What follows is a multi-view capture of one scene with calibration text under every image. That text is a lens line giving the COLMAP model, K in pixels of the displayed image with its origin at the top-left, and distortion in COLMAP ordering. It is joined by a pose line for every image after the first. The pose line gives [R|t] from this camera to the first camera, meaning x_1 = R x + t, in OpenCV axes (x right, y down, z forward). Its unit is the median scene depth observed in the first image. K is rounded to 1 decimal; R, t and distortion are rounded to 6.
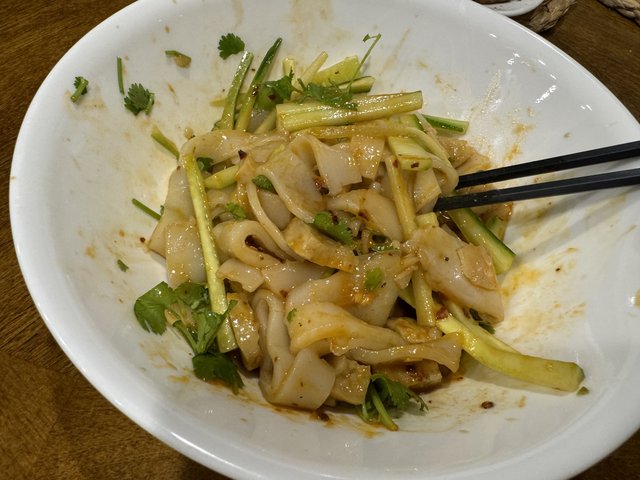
lens RADIAL K [[466.7, 0, 320.0], [0, 466.7, 240.0], [0, 0, 1]] dist [0.004765, 0.004834]
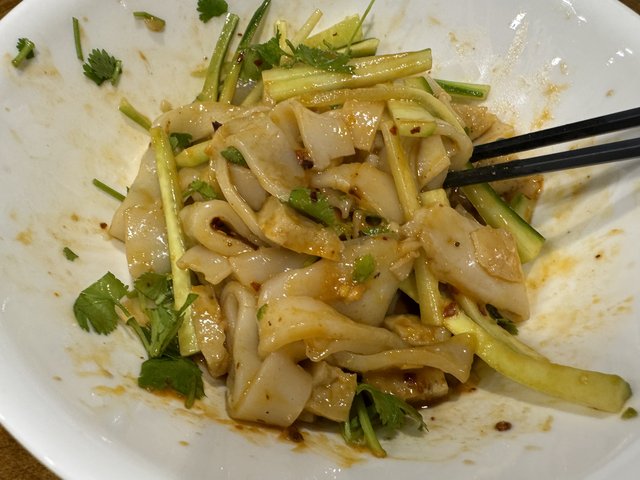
lens RADIAL K [[466.7, 0, 320.0], [0, 466.7, 240.0], [0, 0, 1]] dist [0.004765, 0.004834]
pose [[0.996861, -0.009847, -0.078554, 0.096993], [0.010665, 0.999893, 0.010002, 0.023020], [0.078447, -0.010808, 0.996860, 0.161268]]
